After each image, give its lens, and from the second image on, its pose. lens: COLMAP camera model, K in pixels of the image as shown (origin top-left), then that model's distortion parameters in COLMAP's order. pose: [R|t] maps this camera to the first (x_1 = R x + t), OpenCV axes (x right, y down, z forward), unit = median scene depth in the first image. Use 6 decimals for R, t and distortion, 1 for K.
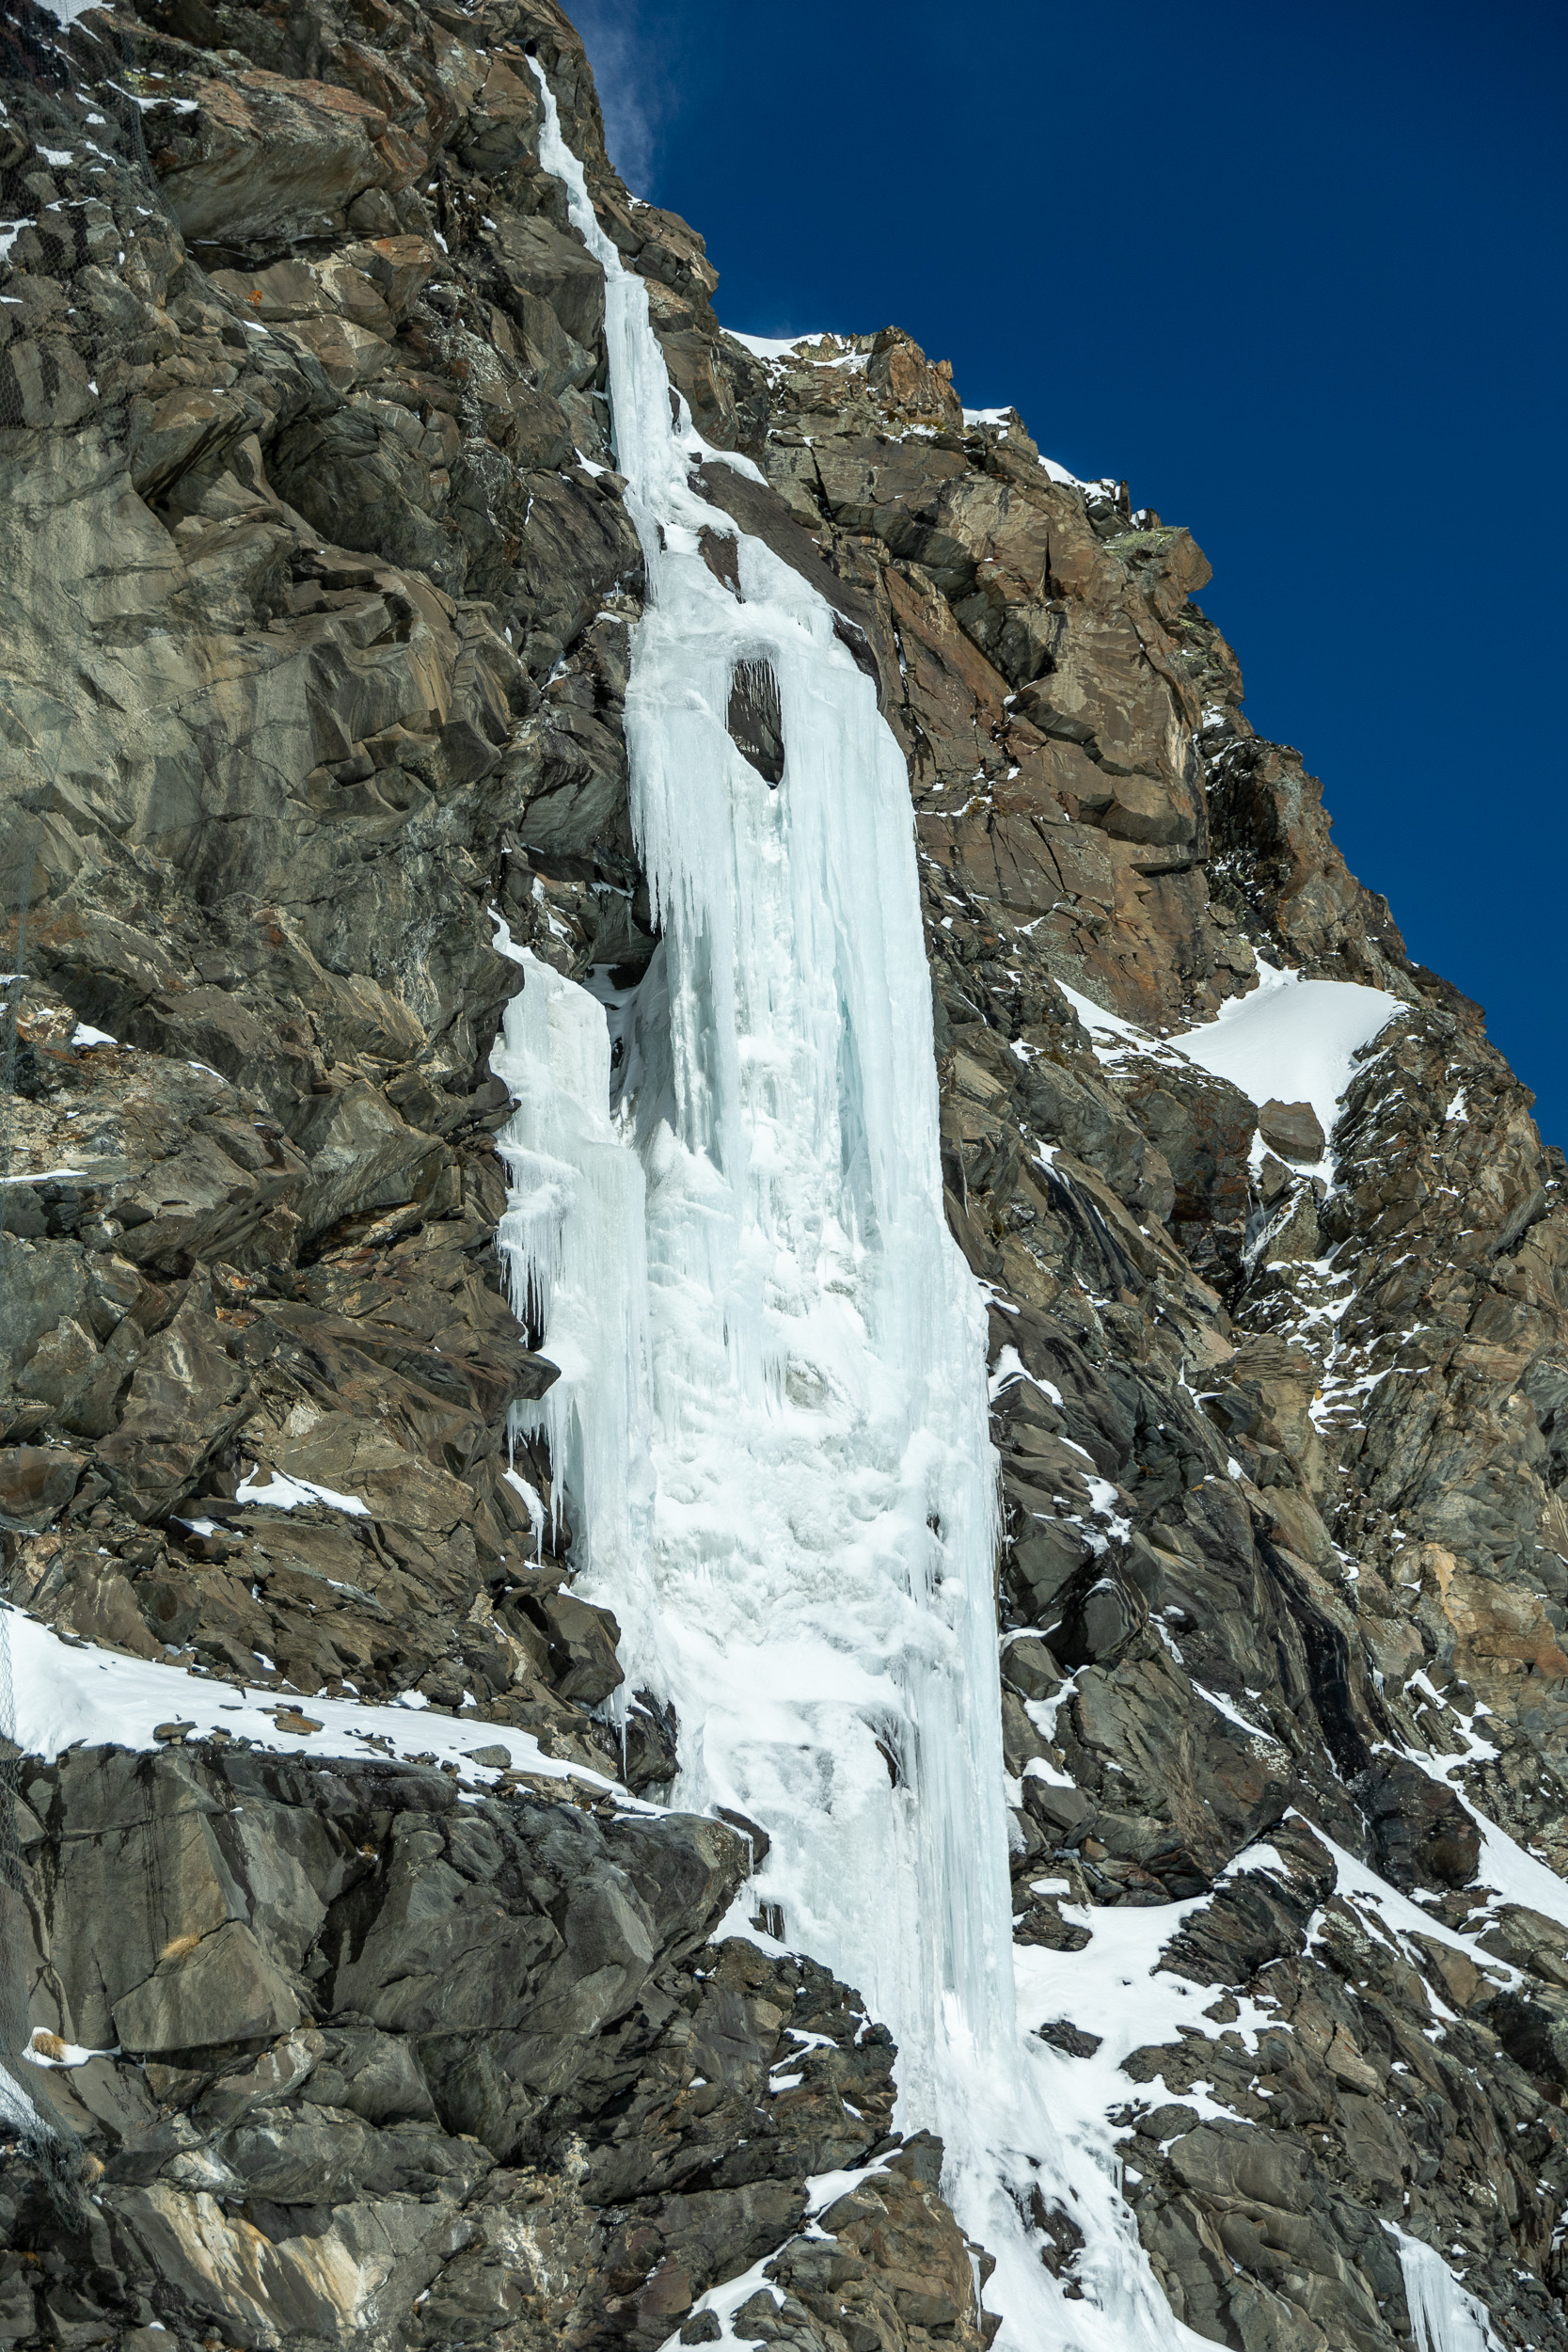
lens RADIAL K [[5991.5, 0, 785.1], [0, 5991.5, 1175.8], [0, 0, 1]] dist [0.100338, 0.000000]
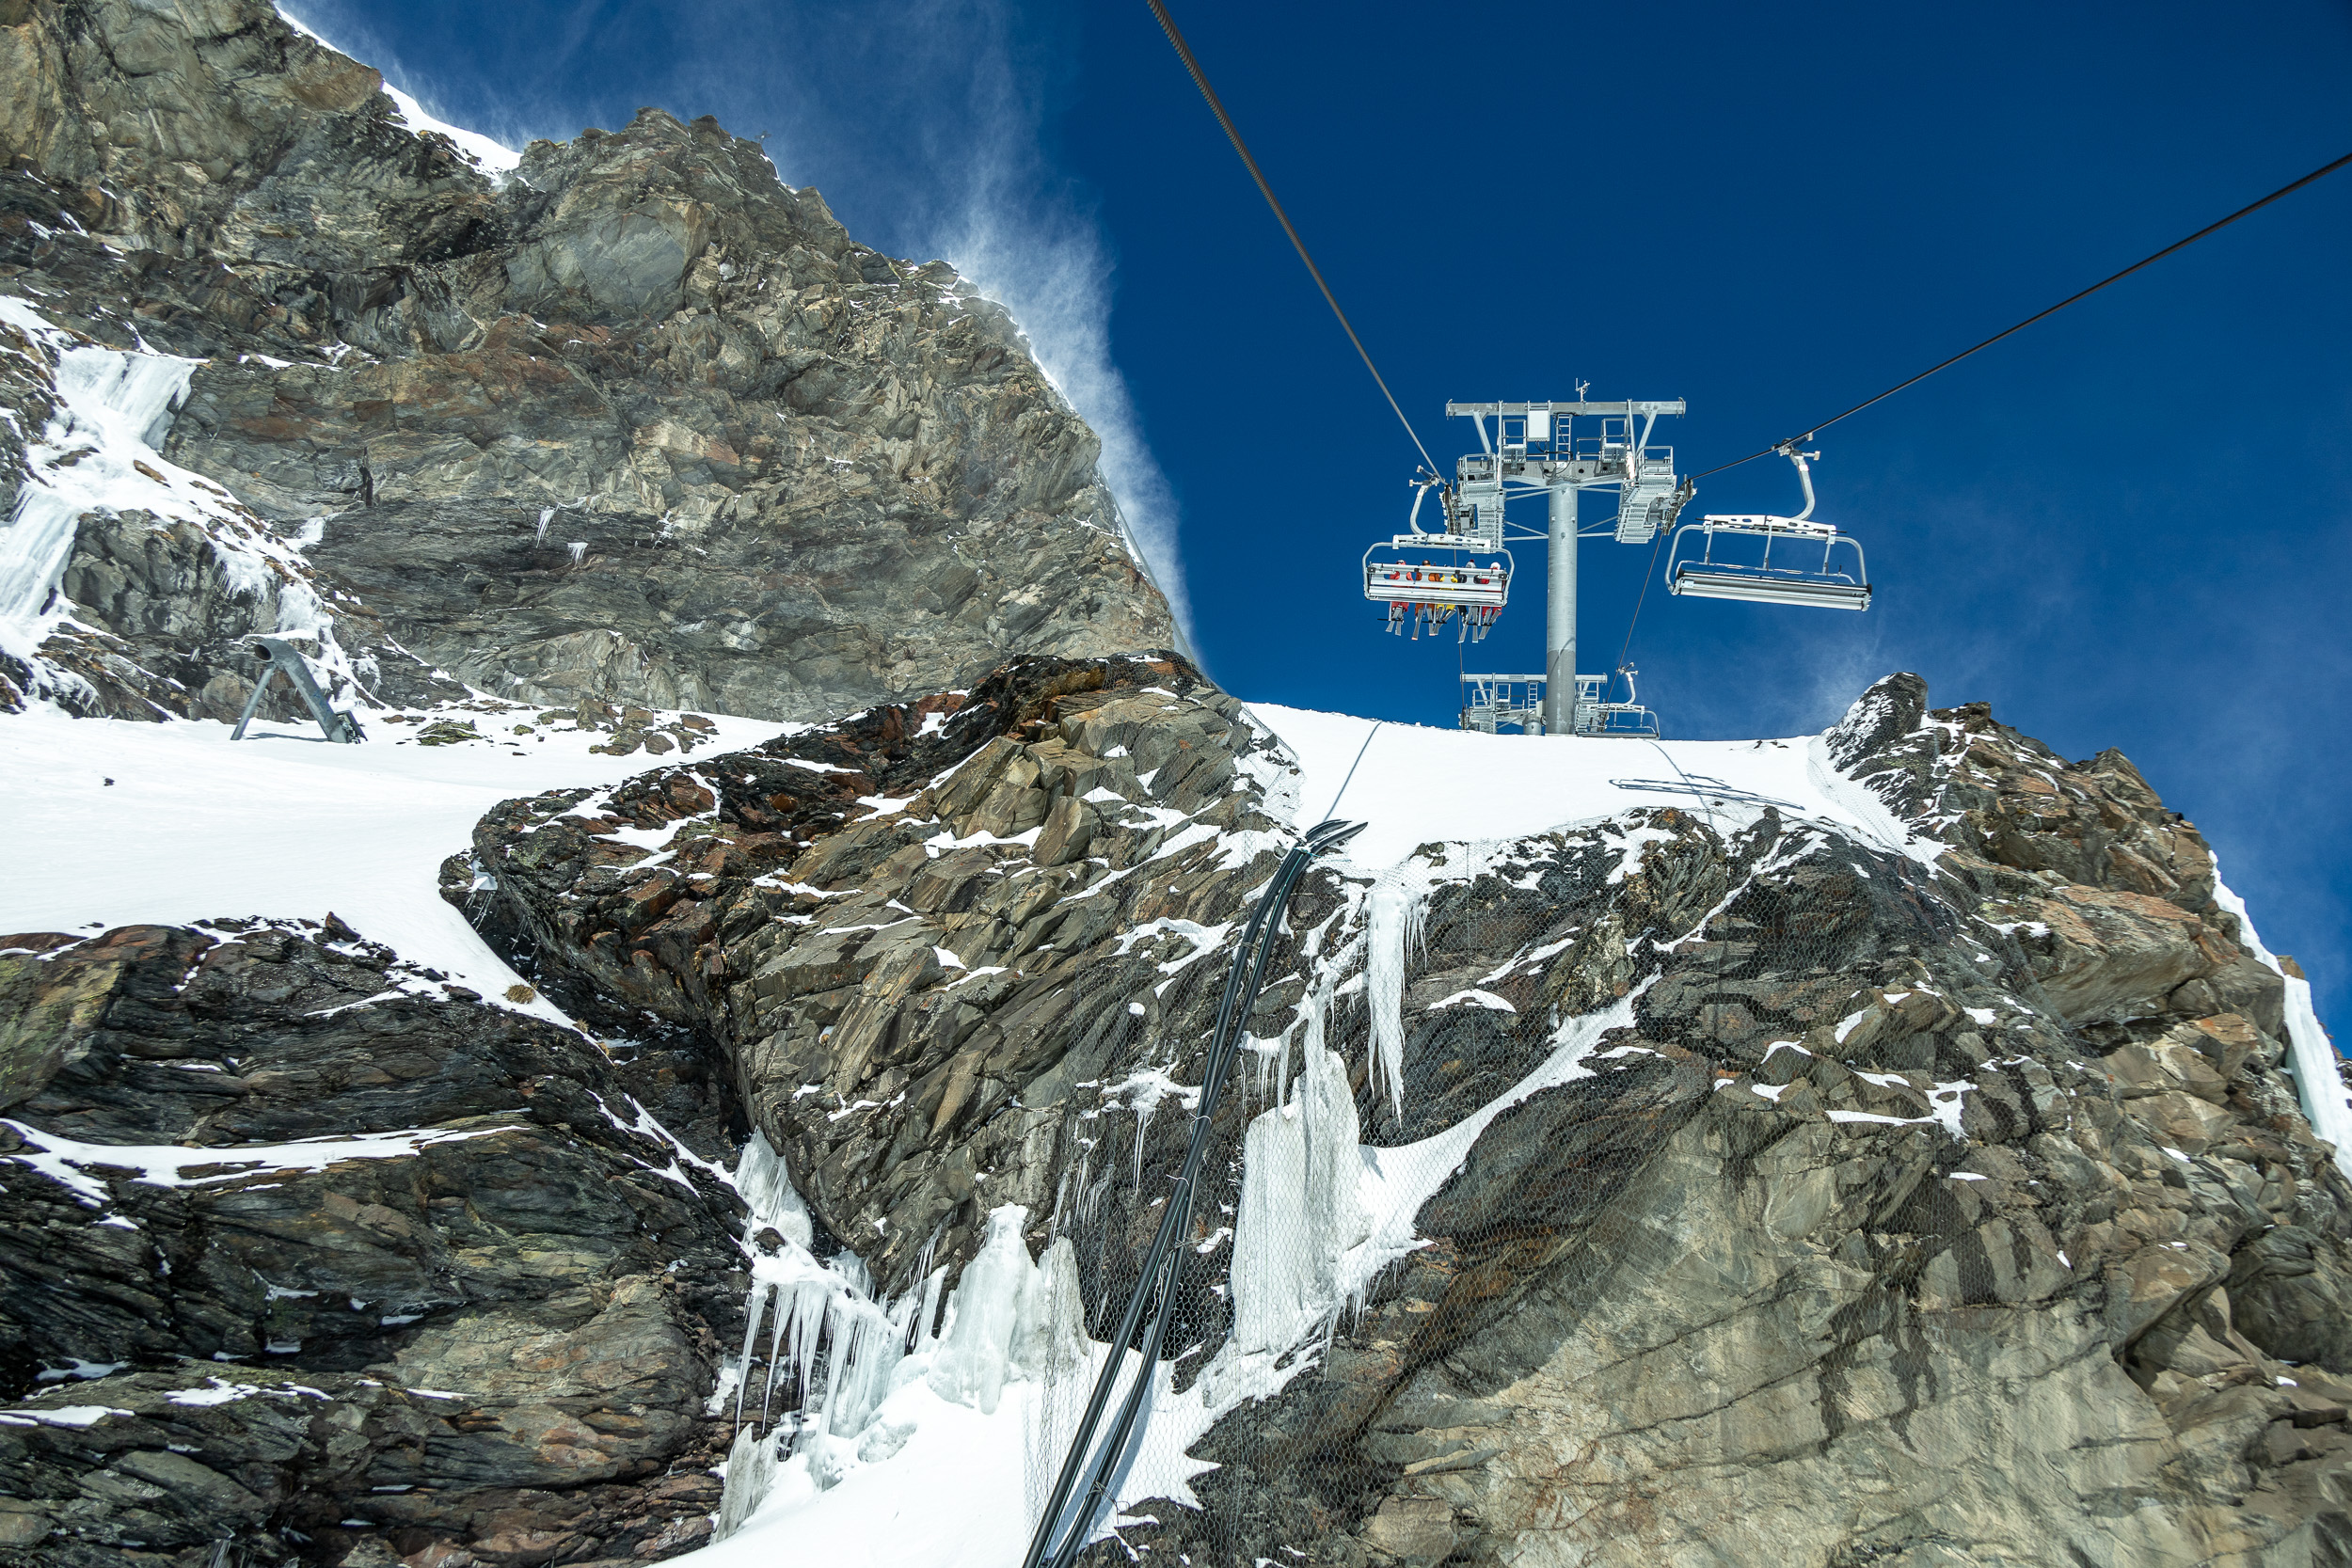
lens RADIAL K [[2030.8, 0, 1175.9], [0, 2030.8, 784.7], [0, 0, 1]] dist [0.003365, 0.008508]
pose [[0.933452, -0.076835, -0.350376, -0.125941], [0.016079, 0.984770, -0.173117, -0.149936], [0.358342, 0.155962, 0.920471, 0.602494]]
